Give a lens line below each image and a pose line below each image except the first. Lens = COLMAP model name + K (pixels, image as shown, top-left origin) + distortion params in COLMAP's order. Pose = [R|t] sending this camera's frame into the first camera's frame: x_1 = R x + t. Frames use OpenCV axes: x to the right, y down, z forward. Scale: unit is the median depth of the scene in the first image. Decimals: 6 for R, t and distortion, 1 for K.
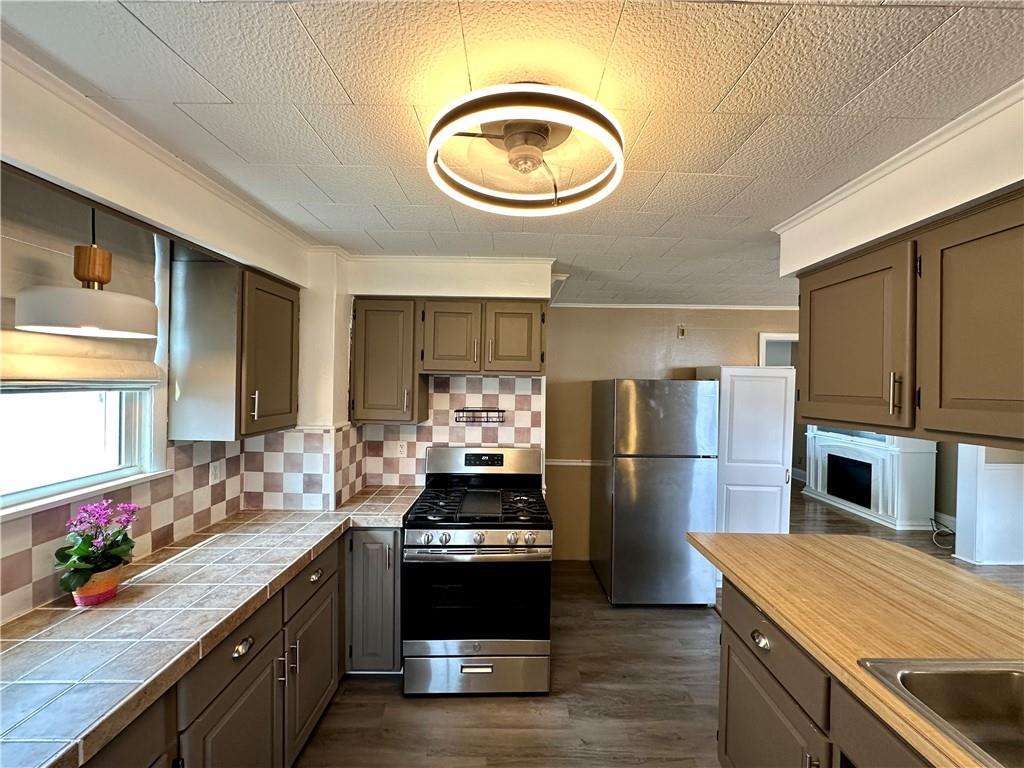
lens RADIAL K [[408.7, 0, 512.0], [0, 408.7, 384.0], [0, 0, 1]] dist [-0.000995, -0.000071]
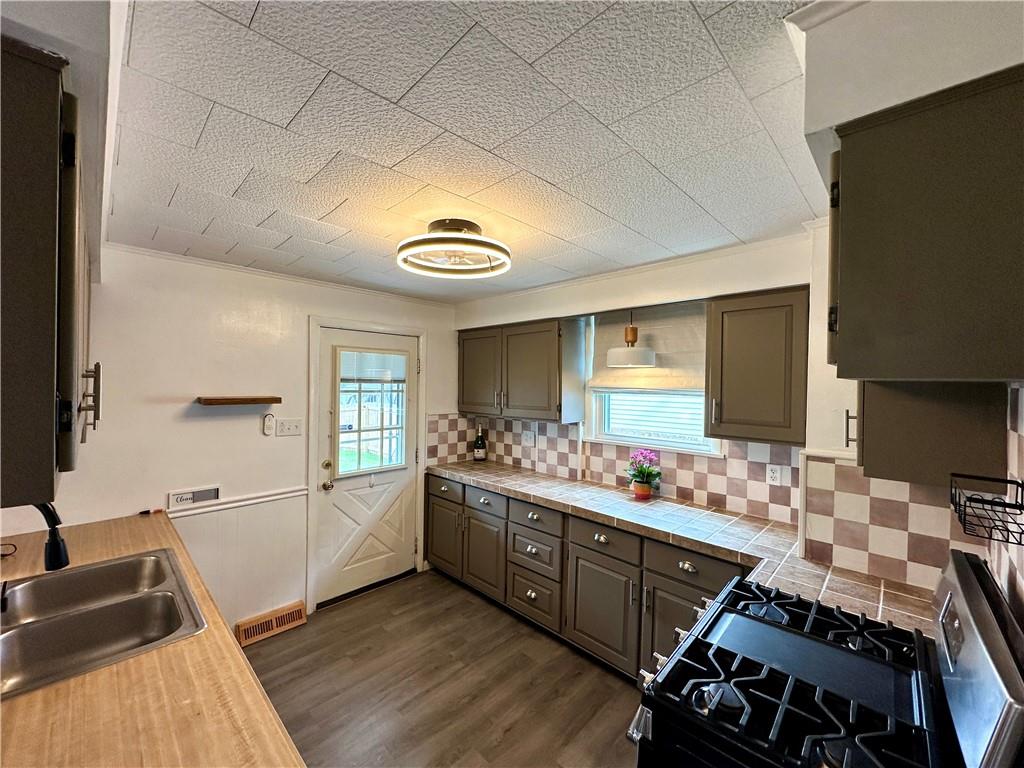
lens RADIAL K [[408.7, 0, 512.0], [0, 408.7, 384.0], [0, 0, 1]] dist [-0.000995, -0.000071]
pose [[-0.701855, -0.017380, -0.712108, 0.620971], [-0.027990, 0.999603, 0.003190, -0.014824], [0.711770, 0.022171, -0.702063, 1.373053]]
